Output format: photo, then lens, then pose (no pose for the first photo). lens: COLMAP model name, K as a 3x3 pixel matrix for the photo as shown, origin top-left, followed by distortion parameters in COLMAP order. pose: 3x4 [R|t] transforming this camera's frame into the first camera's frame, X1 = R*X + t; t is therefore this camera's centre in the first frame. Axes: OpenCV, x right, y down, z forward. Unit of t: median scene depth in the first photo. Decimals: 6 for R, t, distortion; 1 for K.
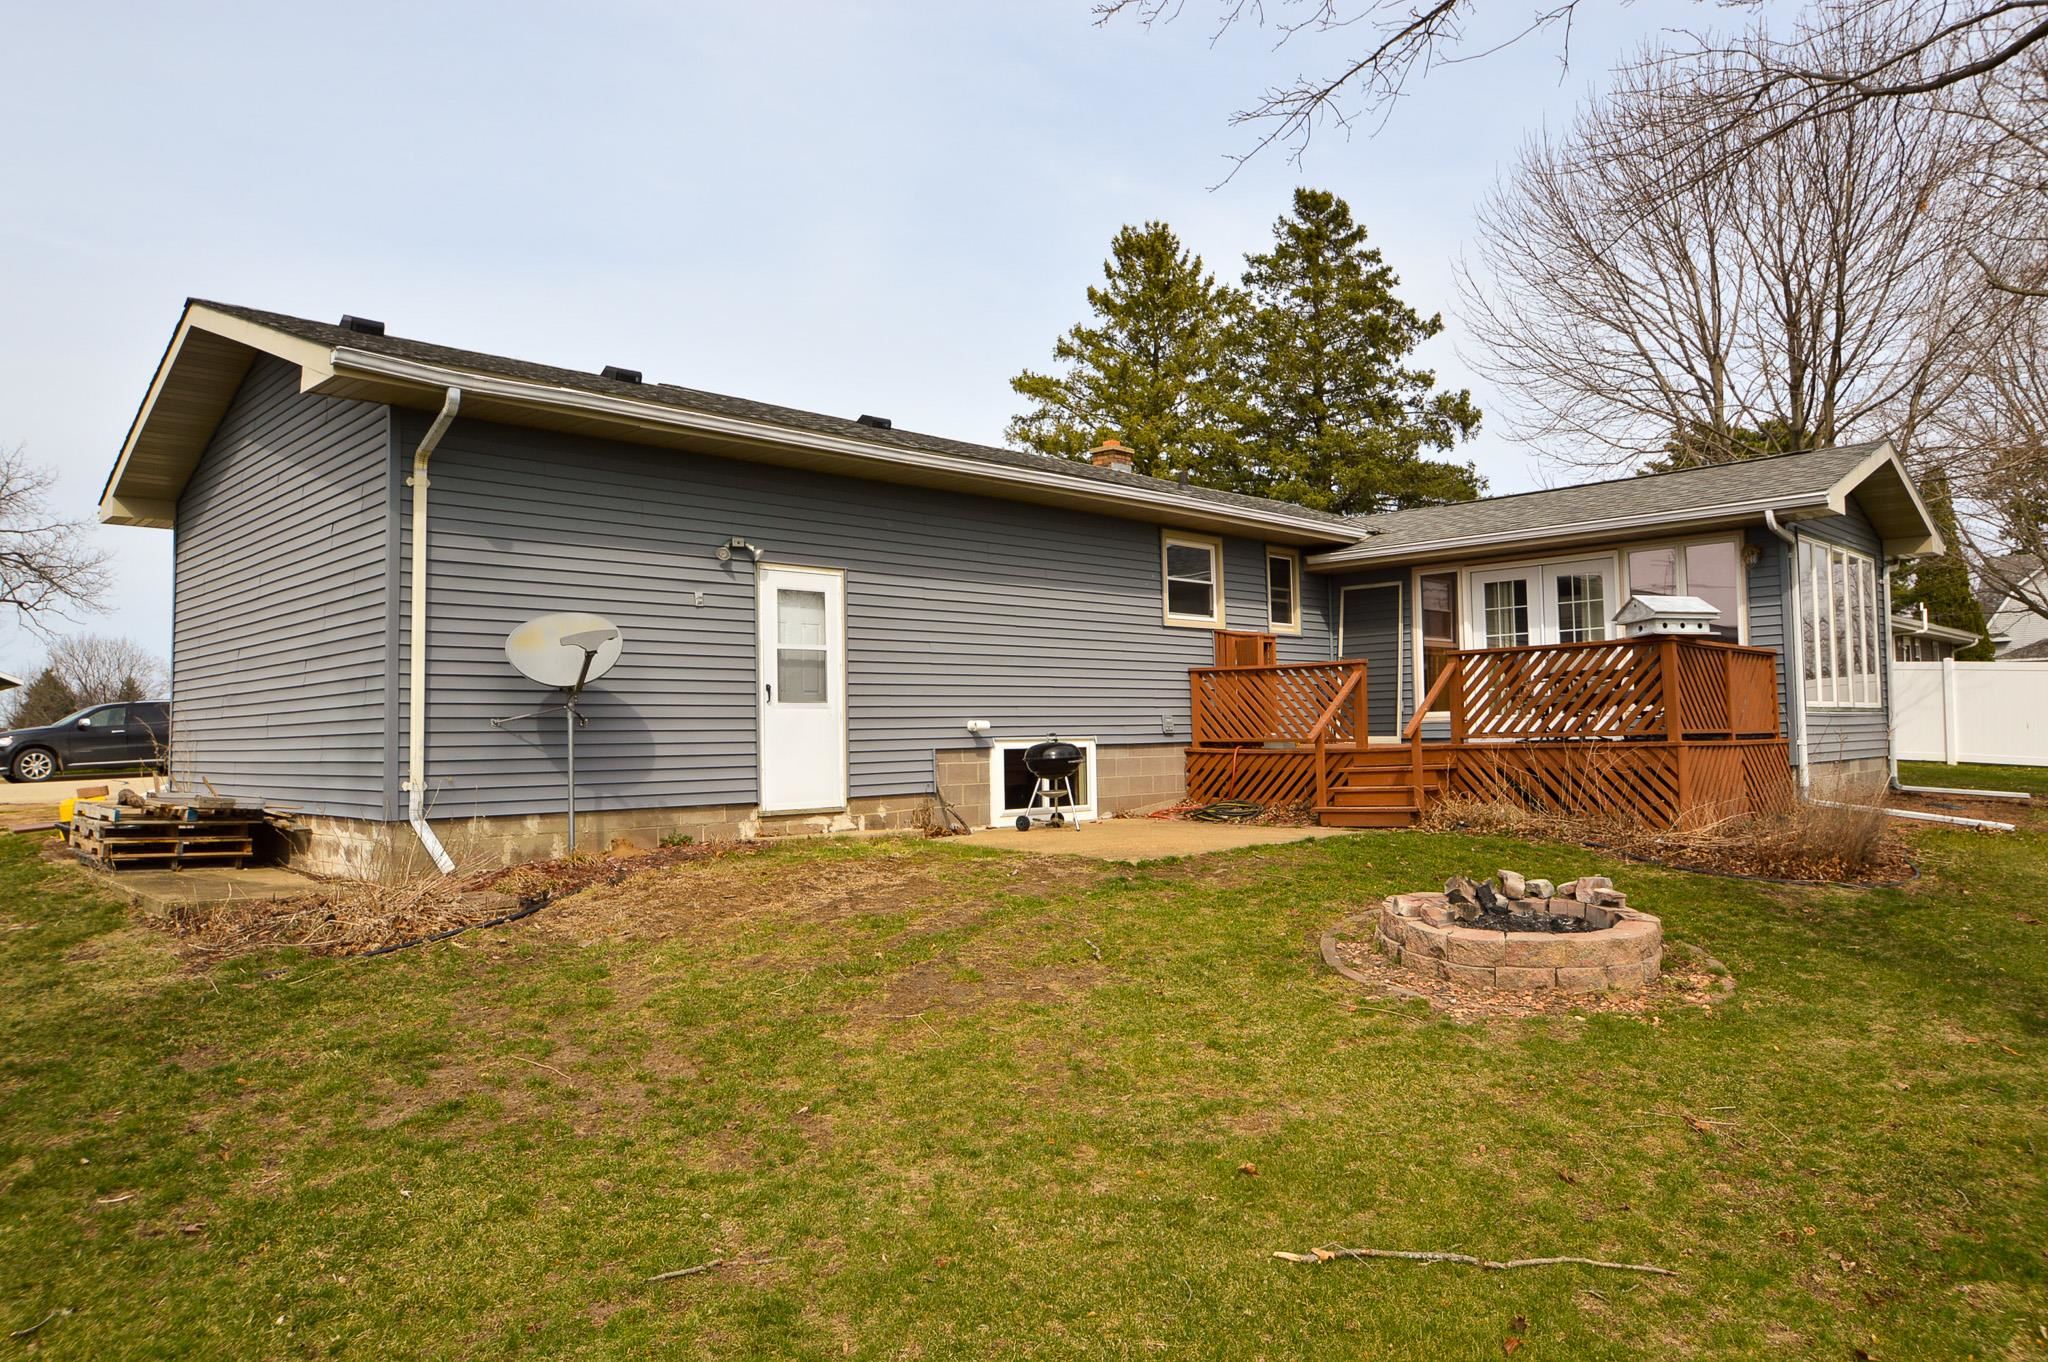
lens RADIAL K [[1372.0, 0, 1022.4], [0, 1372.0, 681.0], [0, 0, 1]] dist [-0.001352, 0.000174]
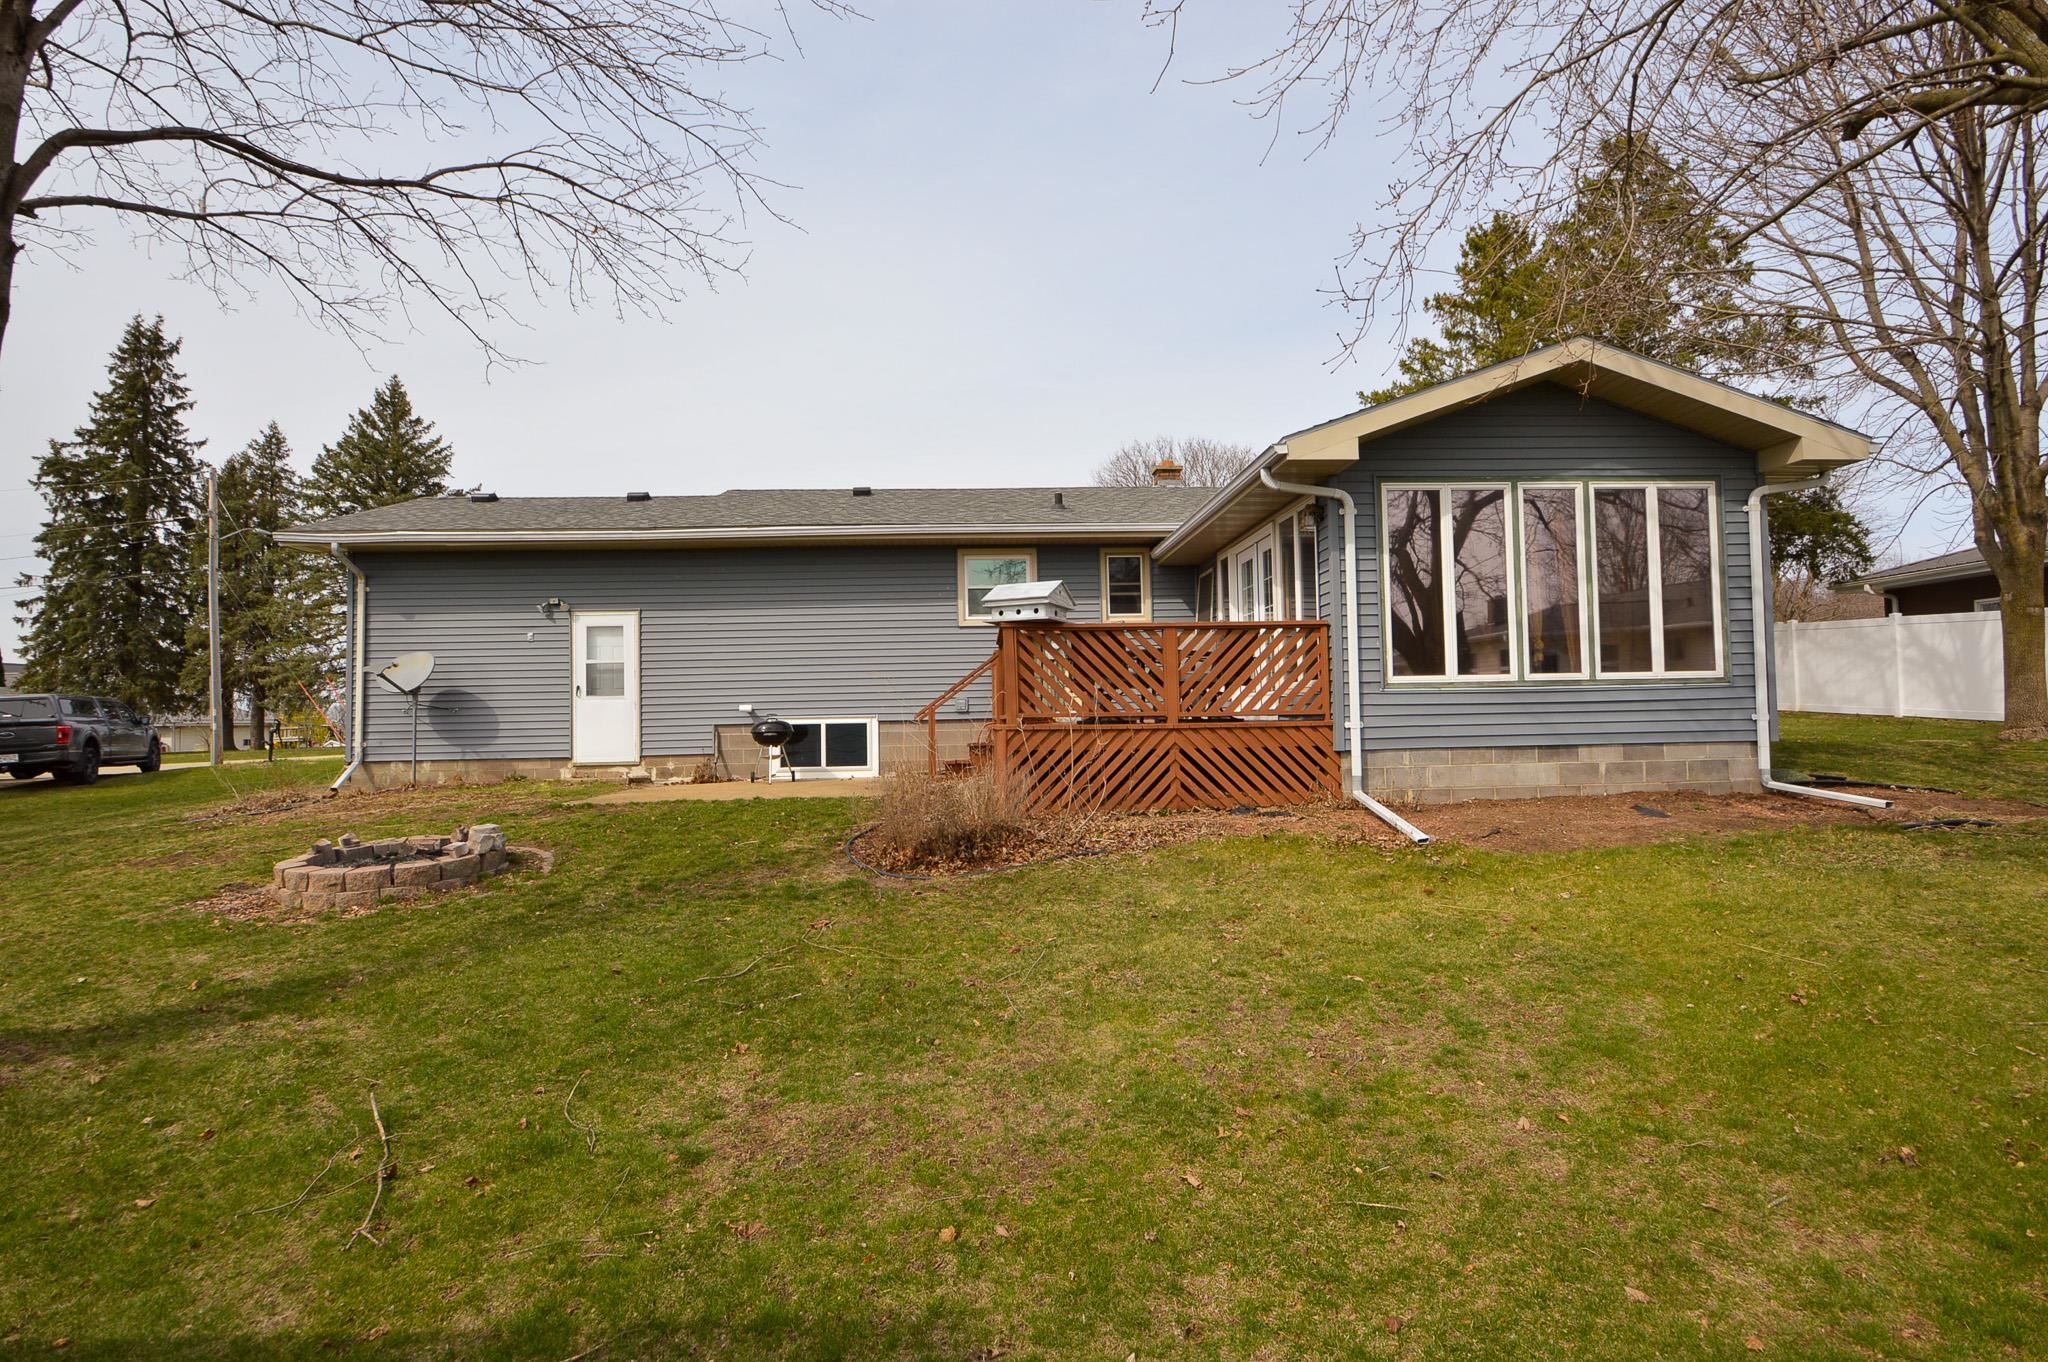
lens RADIAL K [[1071.9, 0, 1033.7], [0, 1071.9, 666.3], [0, 0, 1]] dist [-0.004784, 0.000339]
pose [[0.730390, -0.029721, -0.682383, 1.048761], [0.035510, 0.999354, -0.005519, 0.005750], [0.682106, -0.020200, 0.730974, 0.420589]]
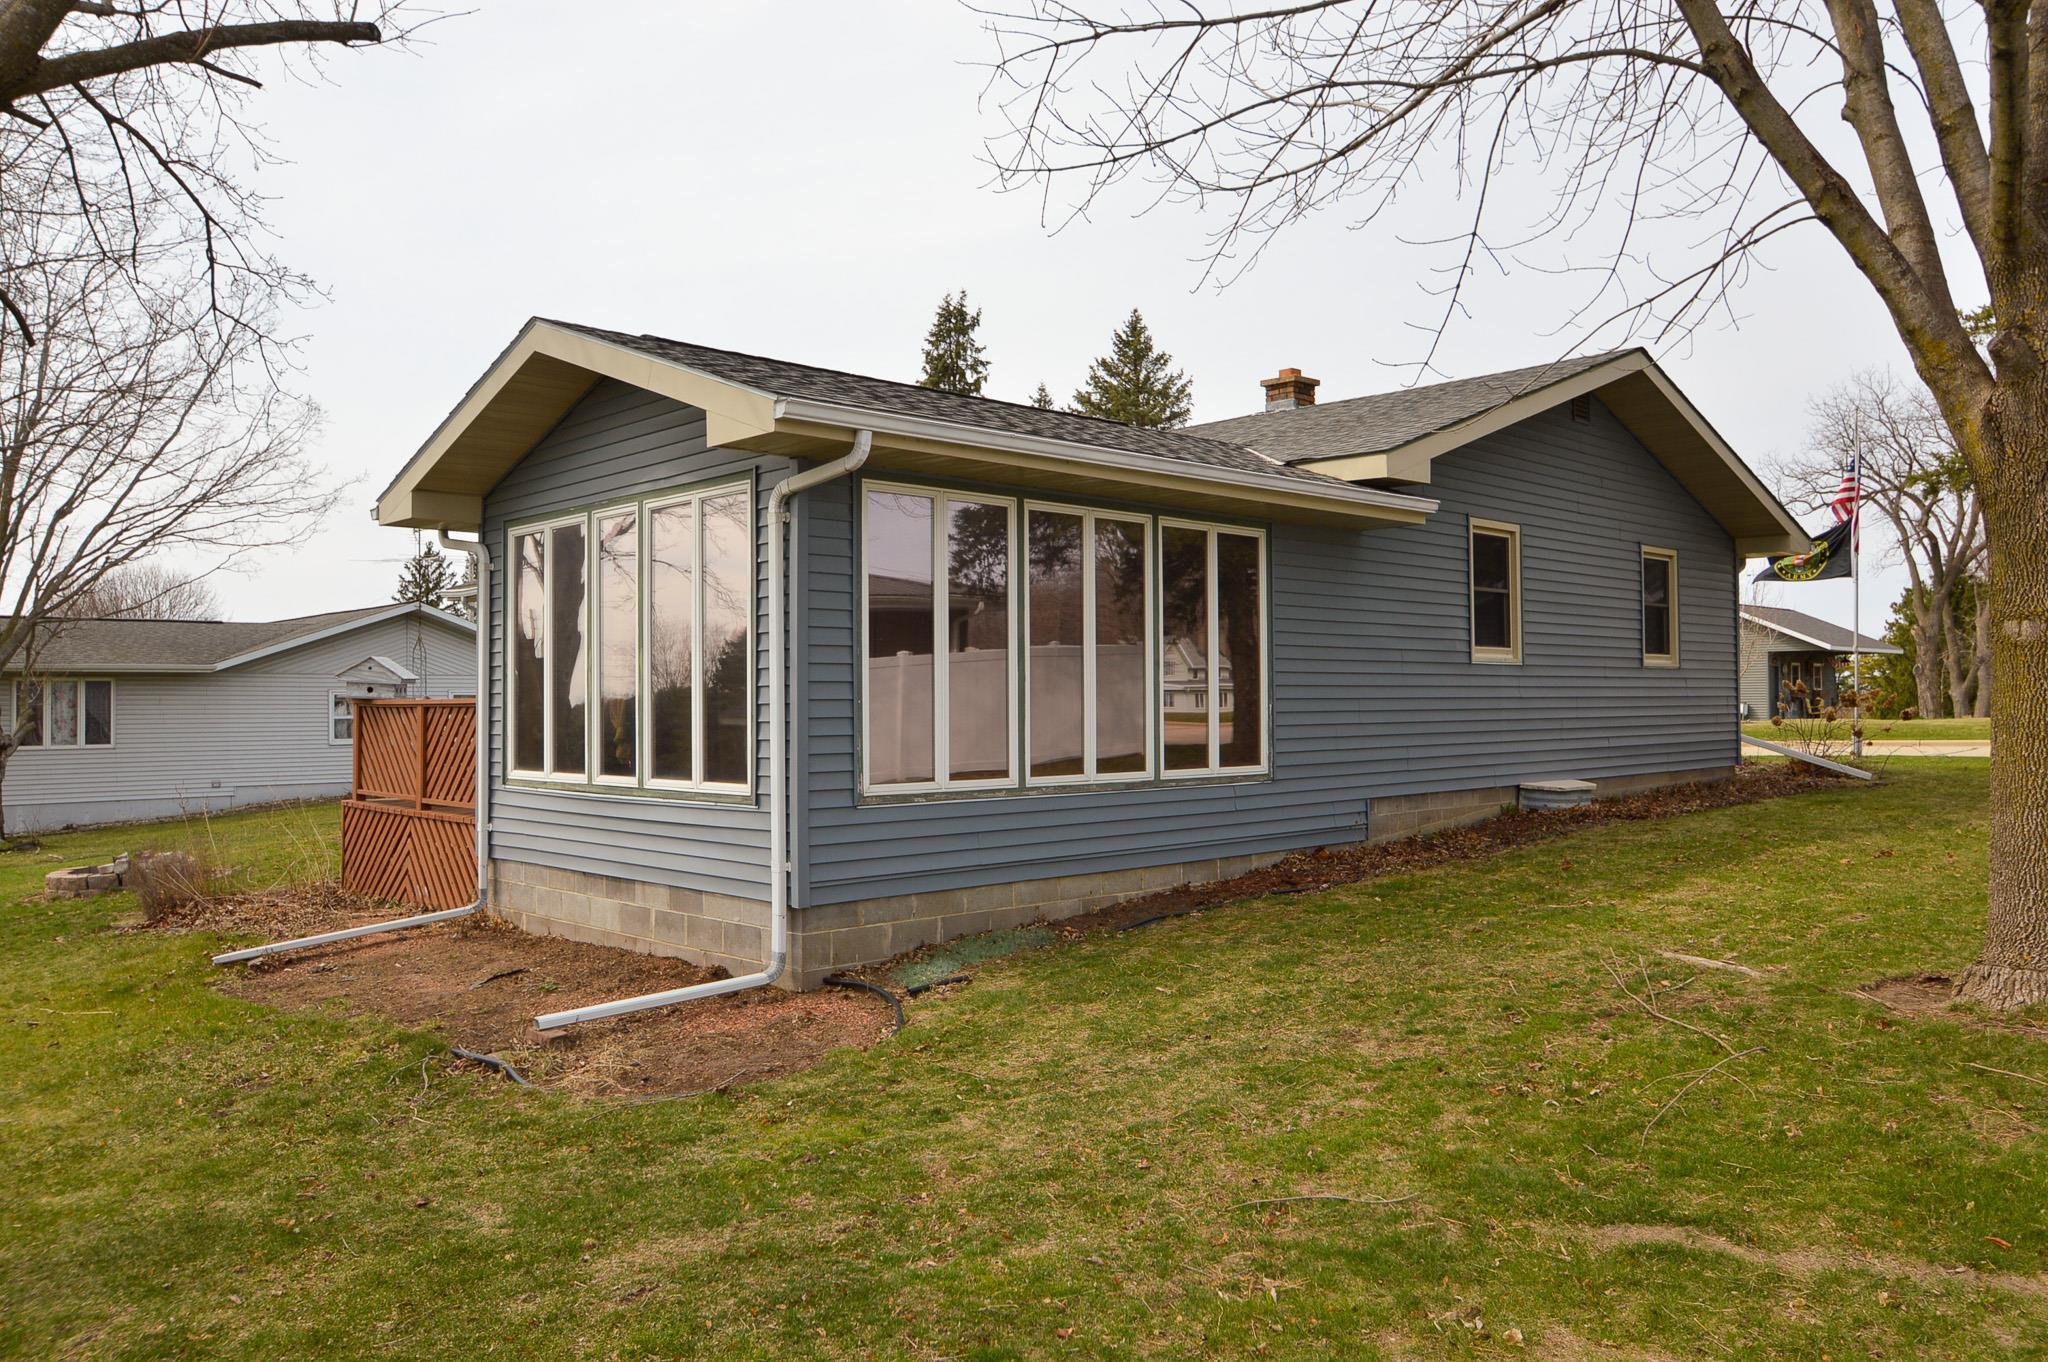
lens RADIAL K [[1516.5, 0, 1021.5], [0, 1516.5, 682.1], [0, 0, 1]] dist [-0.051652, 0.004451]
pose [[-0.012811, 0.004033, -0.999910, 1.508732], [0.054274, 0.998521, 0.003332, -0.017680], [0.998444, -0.054227, -0.013011, 1.330301]]
